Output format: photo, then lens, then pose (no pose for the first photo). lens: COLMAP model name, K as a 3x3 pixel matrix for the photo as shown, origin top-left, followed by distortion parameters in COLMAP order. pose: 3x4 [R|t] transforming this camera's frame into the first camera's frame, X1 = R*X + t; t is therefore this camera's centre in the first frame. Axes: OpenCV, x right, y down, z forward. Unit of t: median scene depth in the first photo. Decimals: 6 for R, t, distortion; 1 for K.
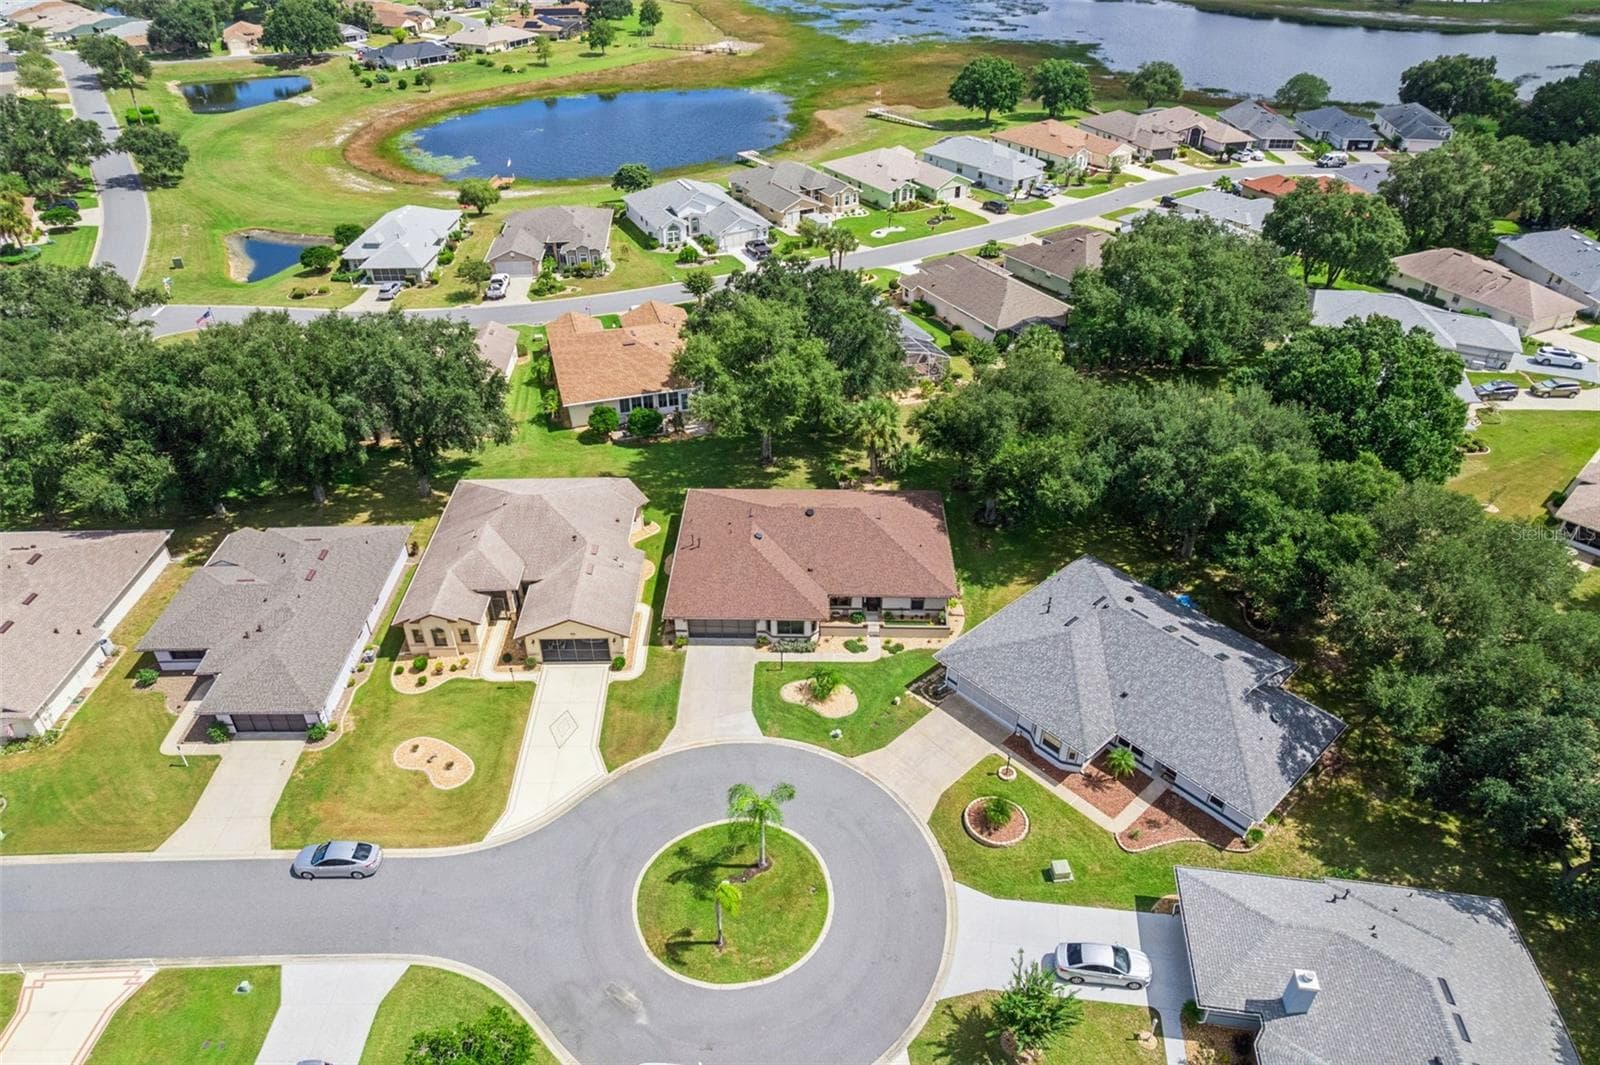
lens RADIAL K [[1006.1, 0, 800.0], [0, 1006.1, 532.5], [0, 0, 1]] dist [-0.082944, 0.070382]
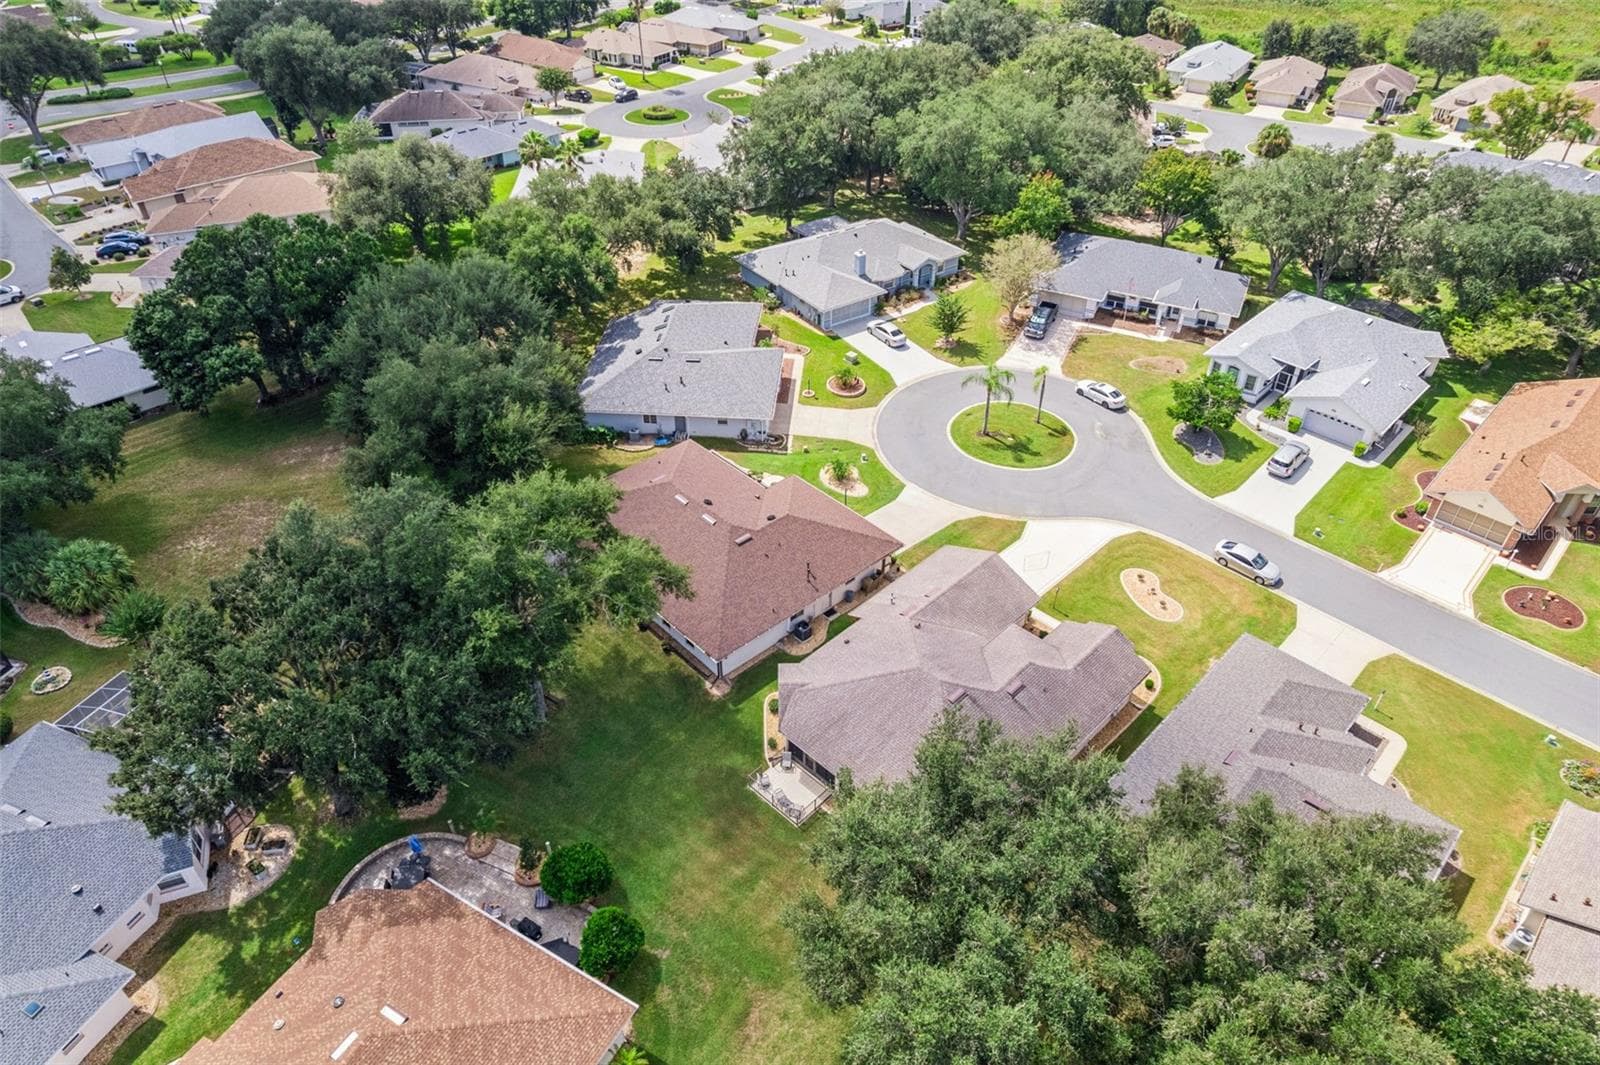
lens RADIAL K [[1028.3, 0, 800.0], [0, 1028.3, 532.5], [0, 0, 1]] dist [-0.001868, -0.000596]
pose [[-0.694960, -0.452190, 0.559066, -0.558695], [0.394643, 0.410075, 0.822250, -0.713552], [-0.601073, 0.792062, -0.106532, 1.026067]]
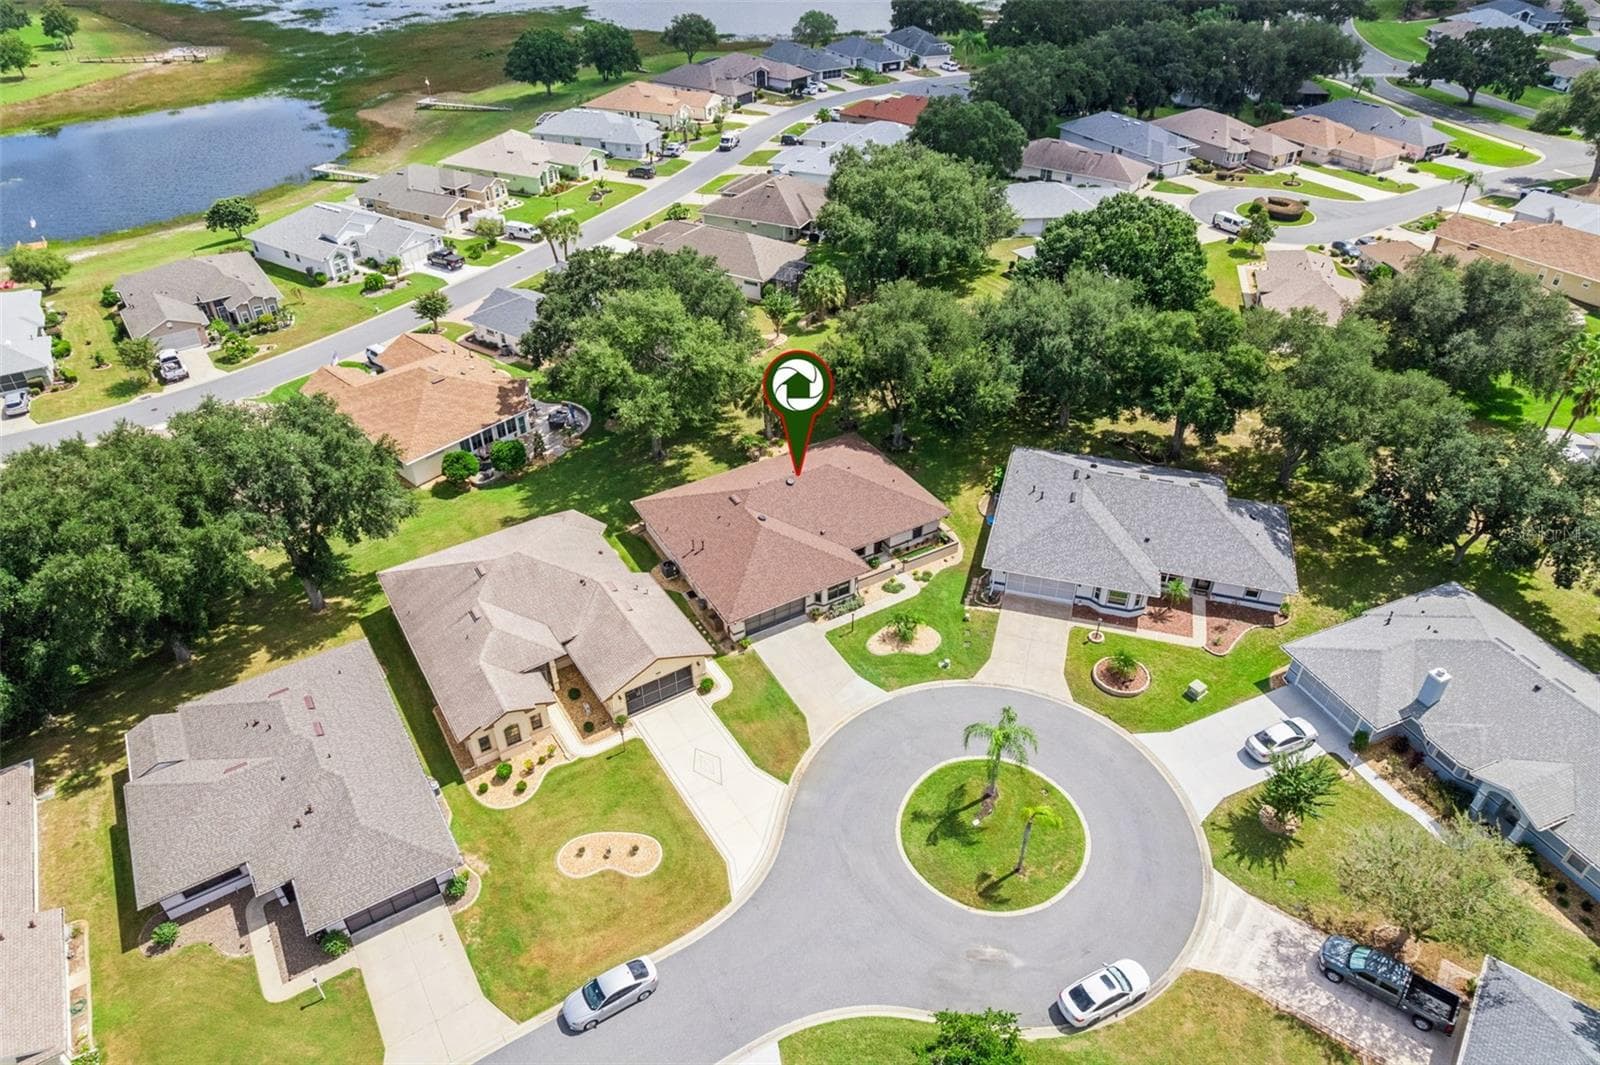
lens RADIAL K [[1006.1, 0, 800.0], [0, 1006.1, 532.5], [0, 0, 1]] dist [-0.082944, 0.070382]
pose [[0.858132, -0.310983, 0.408533, -0.389285], [0.300032, 0.949433, 0.092505, -0.058700], [-0.416643, 0.043192, 0.908044, 0.084640]]
